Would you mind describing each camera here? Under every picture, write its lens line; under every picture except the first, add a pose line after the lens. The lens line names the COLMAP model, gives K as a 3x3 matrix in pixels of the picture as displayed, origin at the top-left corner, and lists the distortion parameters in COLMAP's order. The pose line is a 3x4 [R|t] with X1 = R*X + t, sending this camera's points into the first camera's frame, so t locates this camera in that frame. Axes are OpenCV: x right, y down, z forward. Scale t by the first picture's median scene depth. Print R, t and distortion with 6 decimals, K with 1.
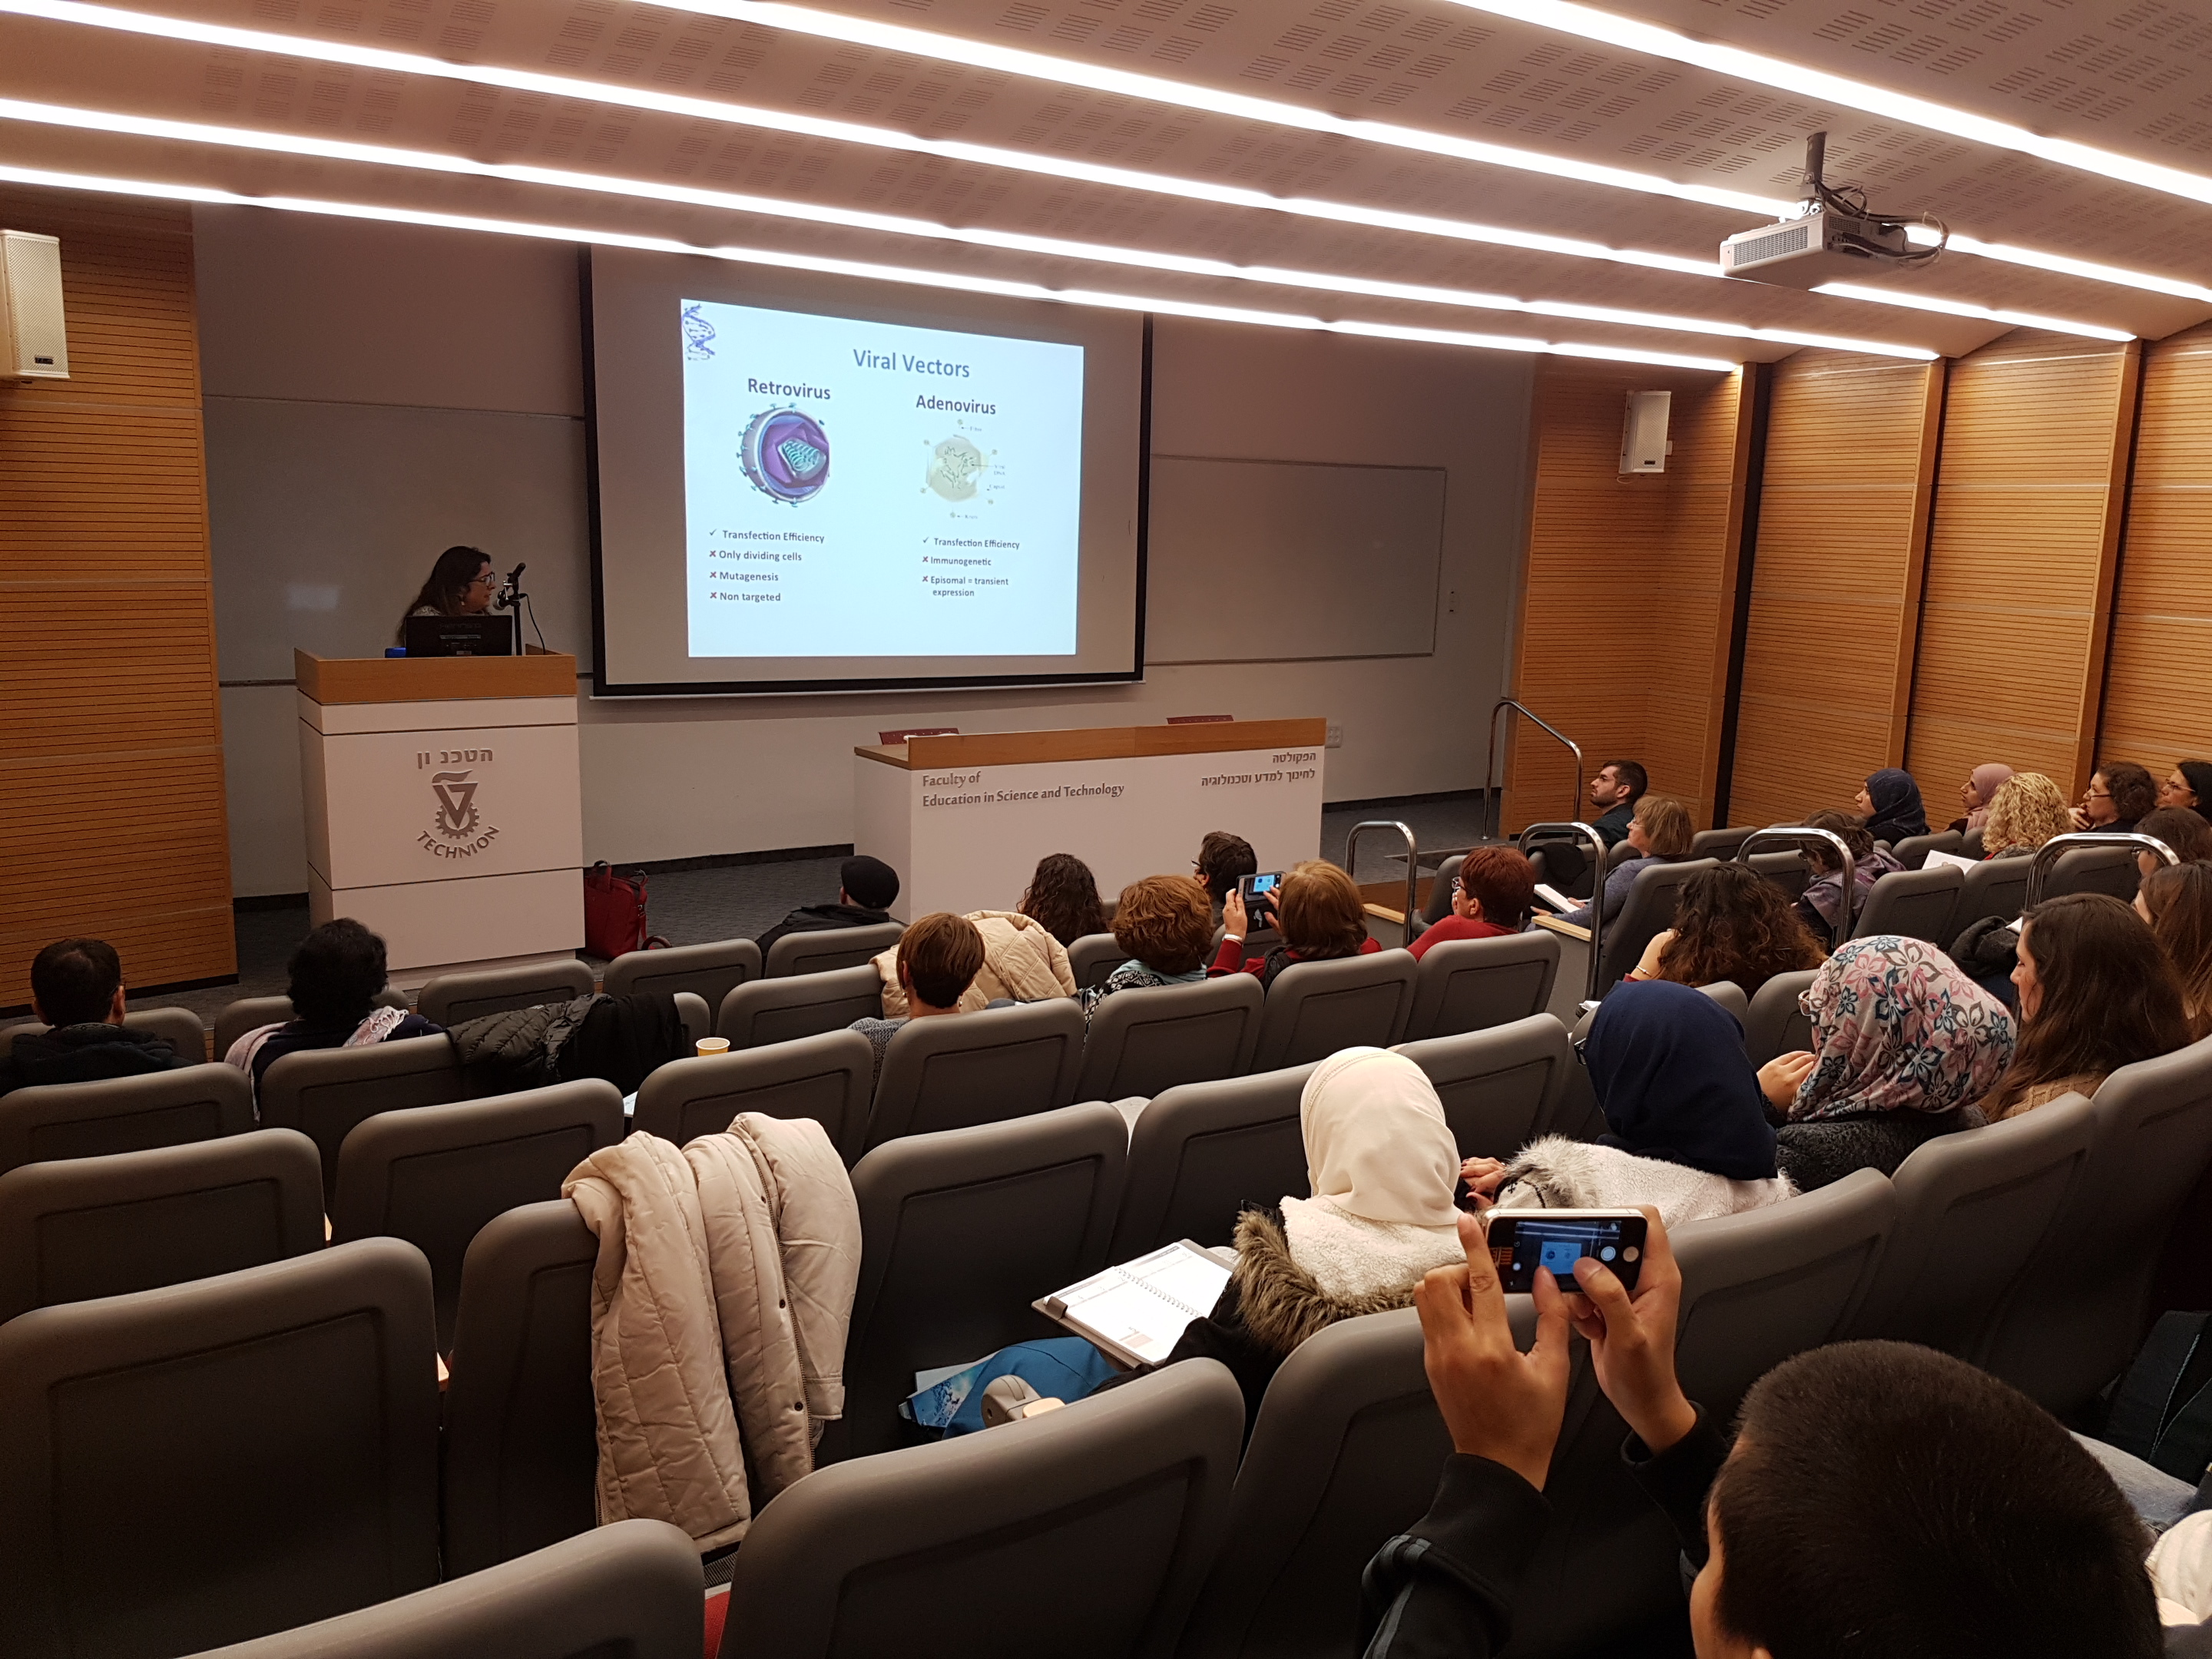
lens RADIAL K [[1694.6, 0, 1106.0], [0, 1694.6, 829.5], [0, 0, 1]] dist [0.057263, -0.097575]
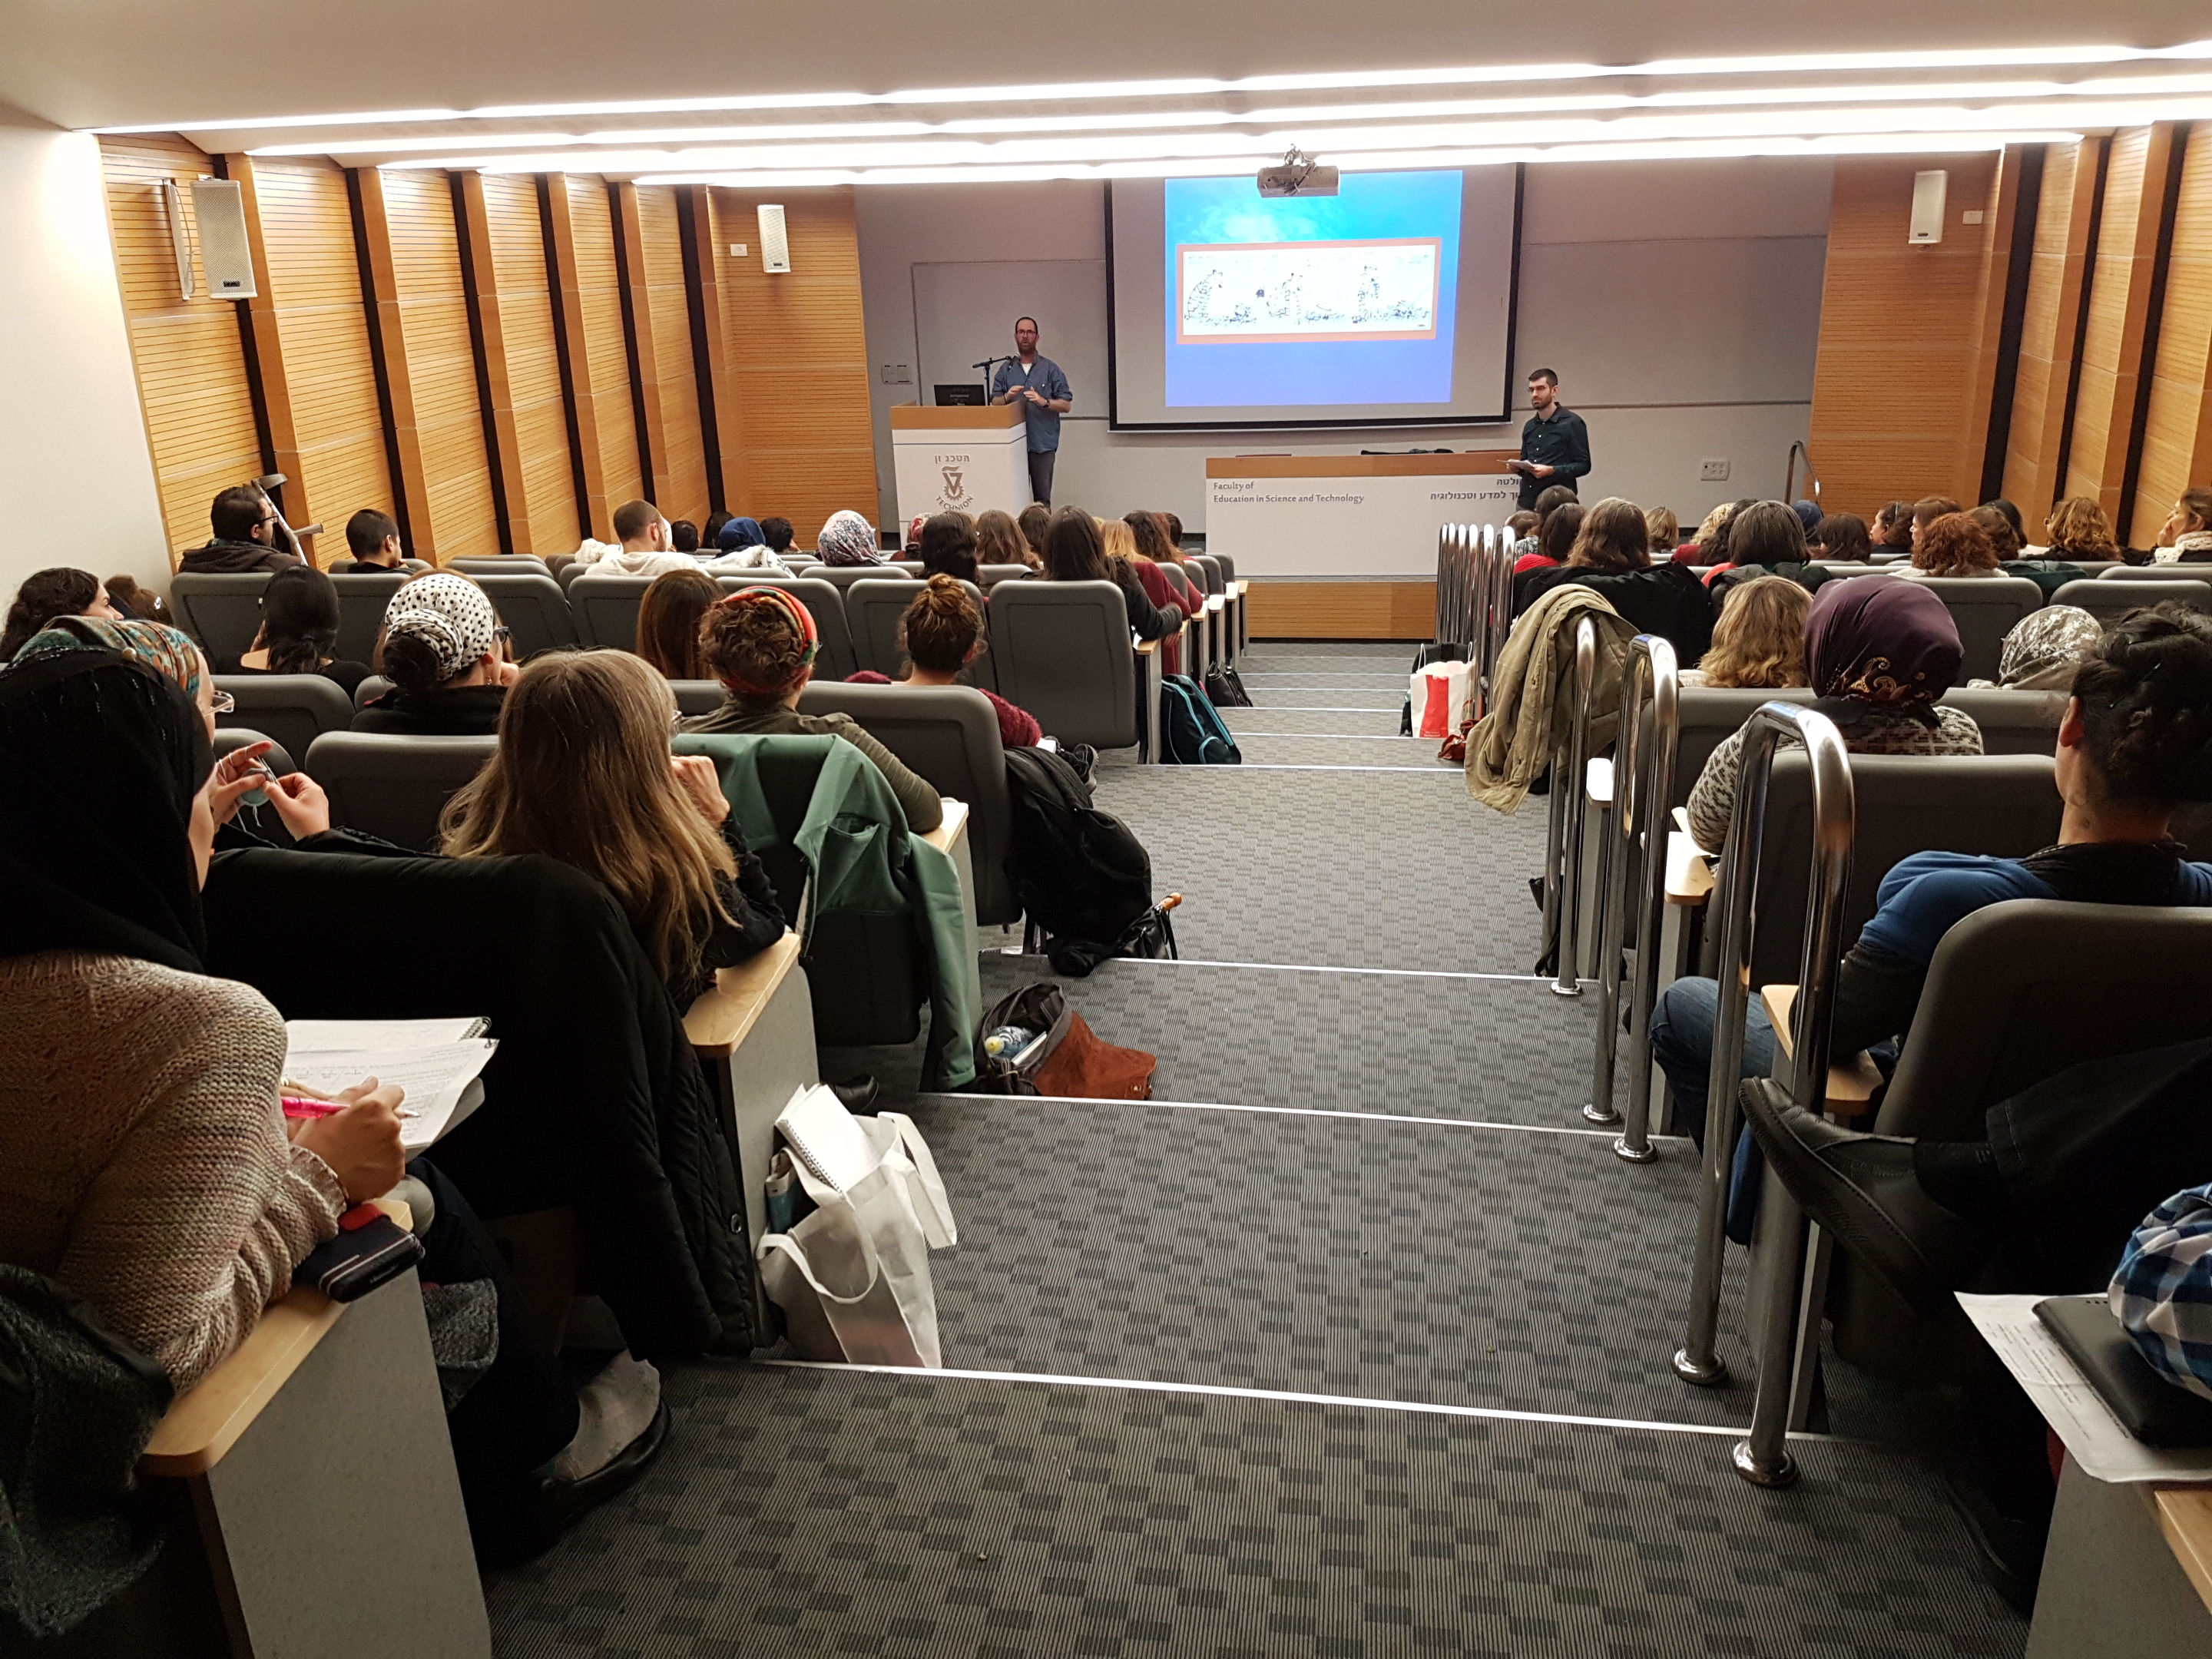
lens RADIAL K [[1682.1, 0, 1106.0], [0, 1682.1, 829.5], [0, 0, 1]] dist [0.279473, -0.604300]
pose [[0.737951, 0.173925, -0.652057, 0.867265], [-0.073708, 0.981211, 0.178303, 0.011341], [0.670817, -0.083517, 0.736905, -0.299121]]
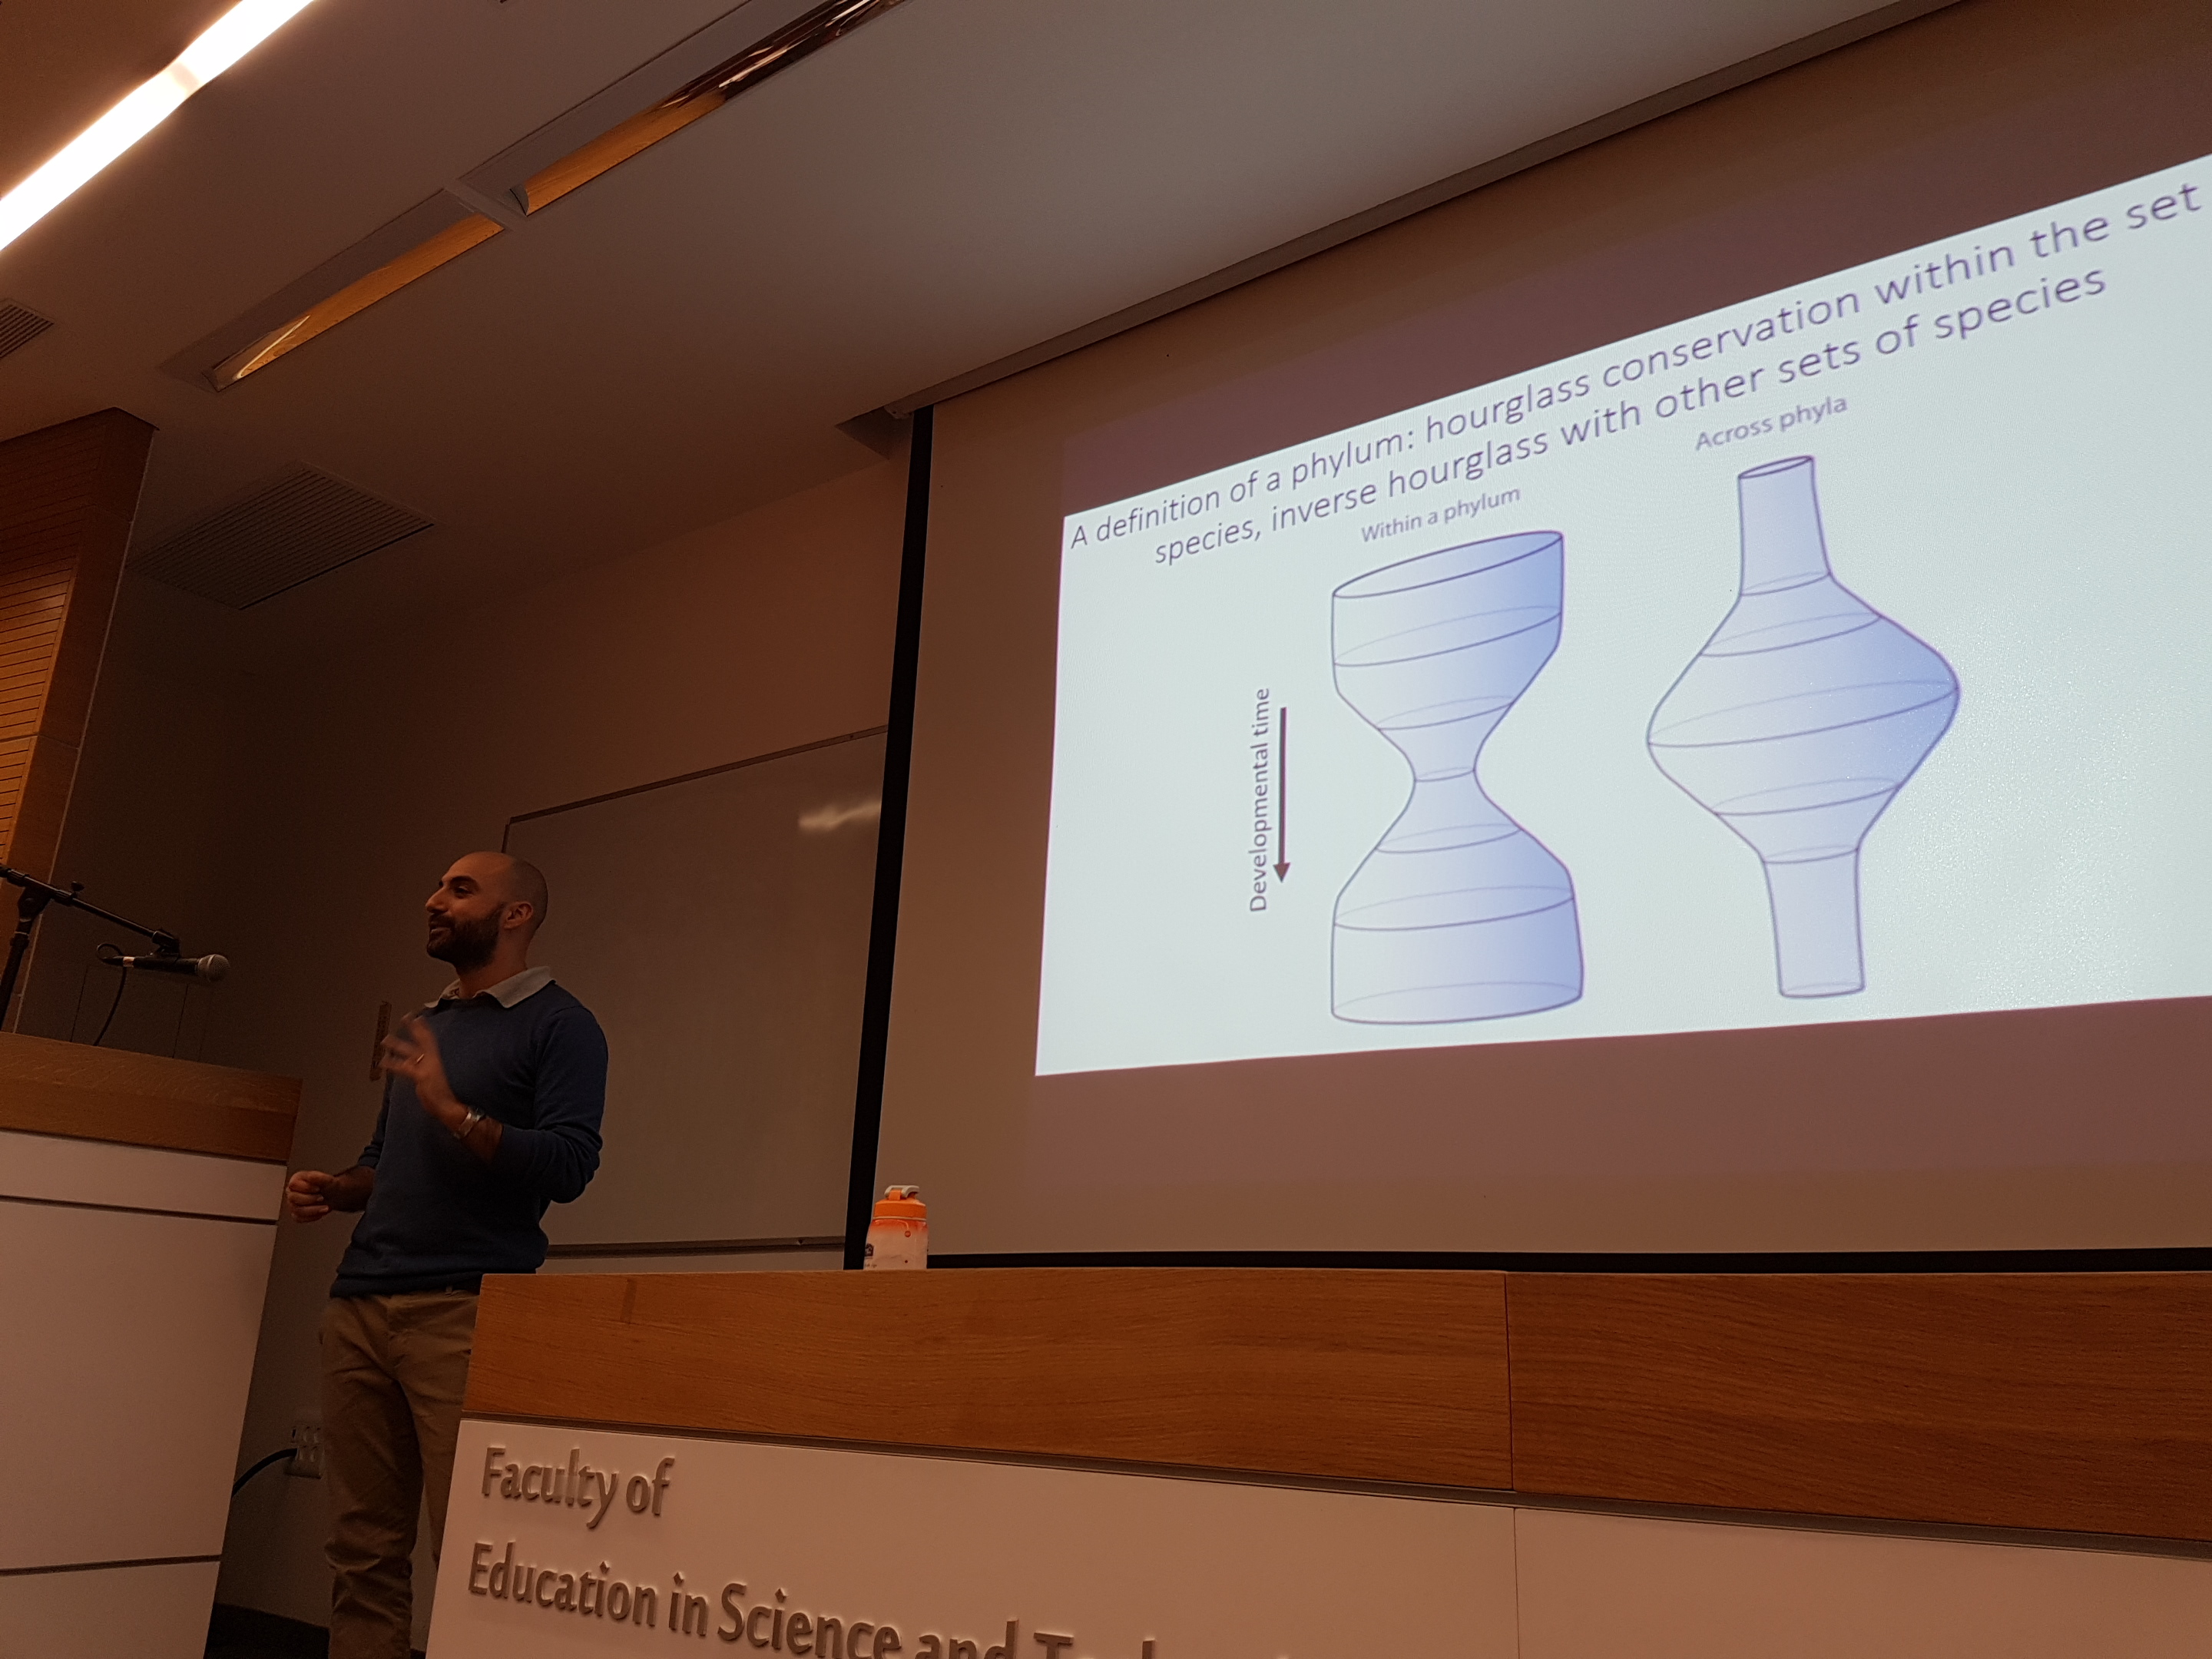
lens RADIAL K [[1697.6, 0, 1132.7], [0, 1697.6, 815.9], [0, 0, 1]] dist [0.085018, -0.158373]
pose [[0.344883, -0.300359, -0.889292, 0.144752], [-0.192250, 0.904732, -0.380132, -0.033940], [0.918747, 0.302067, 0.254282, 0.895611]]
